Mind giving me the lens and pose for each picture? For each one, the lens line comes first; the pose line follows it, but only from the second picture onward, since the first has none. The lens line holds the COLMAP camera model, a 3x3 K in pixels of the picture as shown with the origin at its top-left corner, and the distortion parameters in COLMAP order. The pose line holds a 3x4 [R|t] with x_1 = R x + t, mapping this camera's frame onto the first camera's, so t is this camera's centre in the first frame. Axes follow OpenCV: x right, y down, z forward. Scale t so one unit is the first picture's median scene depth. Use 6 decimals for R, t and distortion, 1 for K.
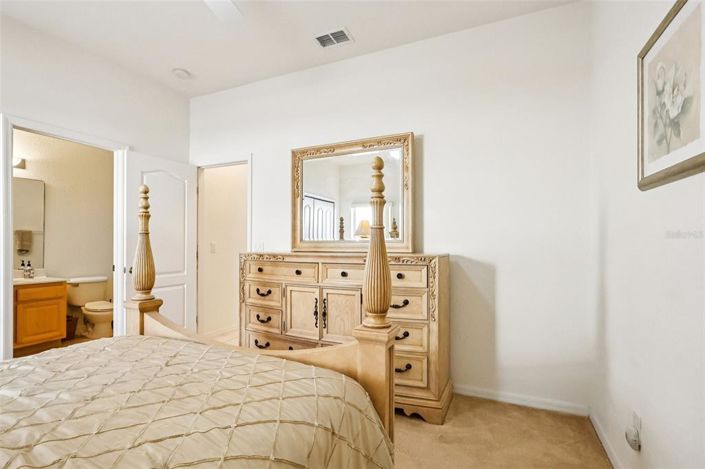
lens RADIAL K [[329.8, 0, 351.4], [0, 329.8, 237.5], [0, 0, 1]] dist [-0.002035, -0.000813]
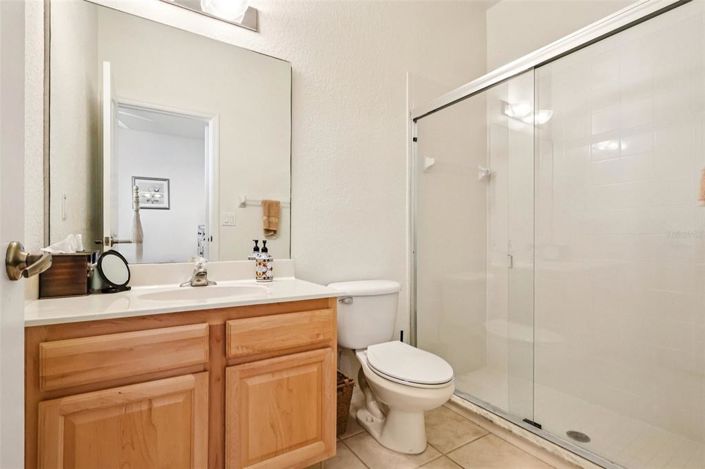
lens RADIAL K [[329.8, 0, 354.1], [0, 329.8, 236.0], [0, 0, 1]] dist [-0.002035, -0.000813]
pose [[0.839346, 0.002272, -0.543593, -0.598003], [0.000940, 0.999984, 0.005631, 0.058514], [0.543597, -0.005237, 0.839330, 0.647553]]
